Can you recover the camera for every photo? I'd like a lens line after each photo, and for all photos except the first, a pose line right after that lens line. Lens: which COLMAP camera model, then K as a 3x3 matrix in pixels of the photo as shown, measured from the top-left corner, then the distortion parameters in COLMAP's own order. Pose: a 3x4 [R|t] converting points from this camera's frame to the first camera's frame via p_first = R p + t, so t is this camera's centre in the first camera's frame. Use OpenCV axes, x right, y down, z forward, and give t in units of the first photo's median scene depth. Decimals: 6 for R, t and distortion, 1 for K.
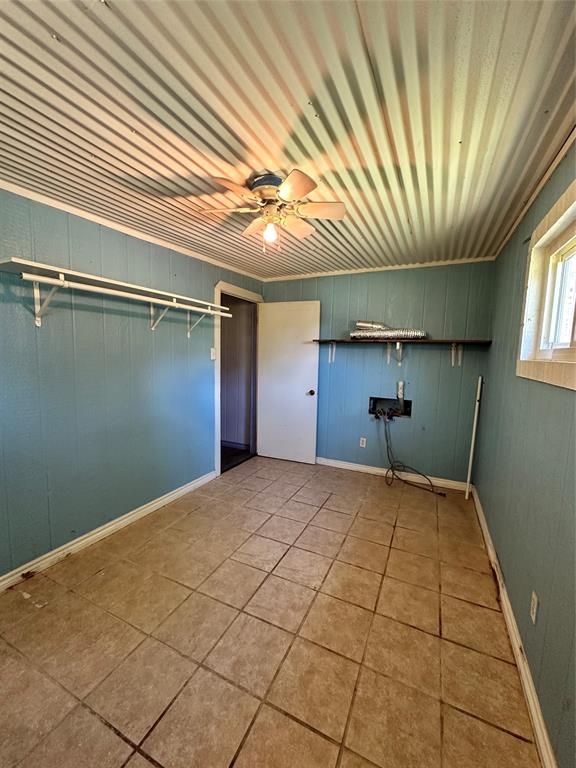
lens RADIAL K [[307.4, 0, 287.2], [0, 307.4, 384.4], [0, 0, 1]] dist [-0.005529, 0.001217]
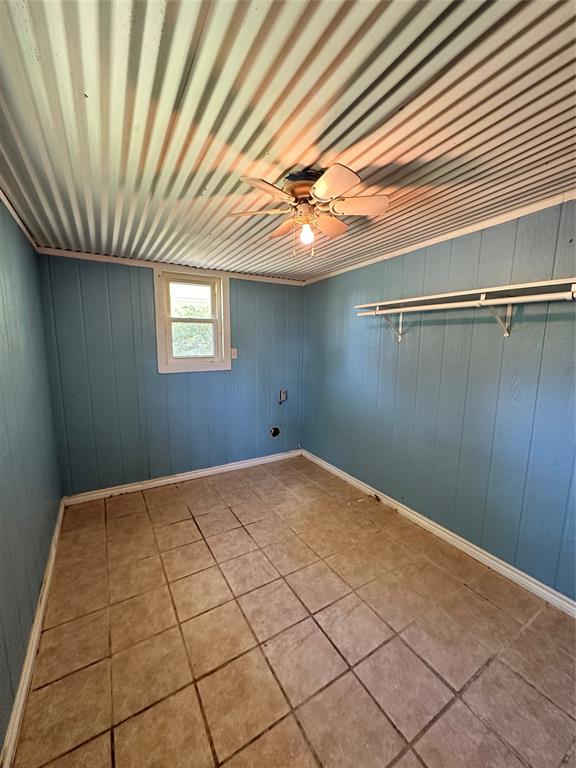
lens RADIAL K [[307.4, 0, 288.1], [0, 307.4, 384.3], [0, 0, 1]] dist [-0.005529, 0.001217]
pose [[-0.547407, 0.093597, -0.831616, 0.679229], [-0.106708, 0.977808, 0.180290, -0.194508], [0.830035, 0.187432, -0.525272, 1.338683]]
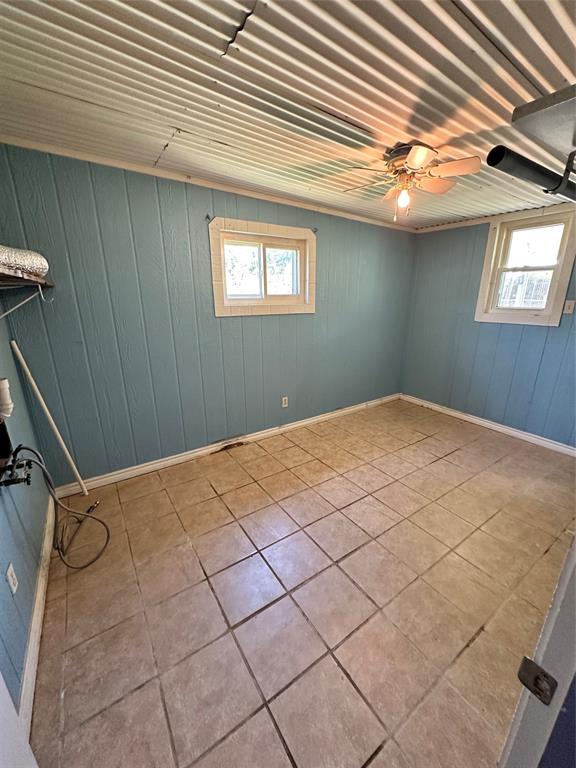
lens RADIAL K [[307.4, 0, 287.9], [0, 307.4, 384.6], [0, 0, 1]] dist [-0.005529, 0.001217]
pose [[-0.858482, -0.169330, 0.484083, -0.305387], [0.033381, 0.923467, 0.382223, -0.272995], [-0.511756, 0.344291, -0.787127, 2.059671]]
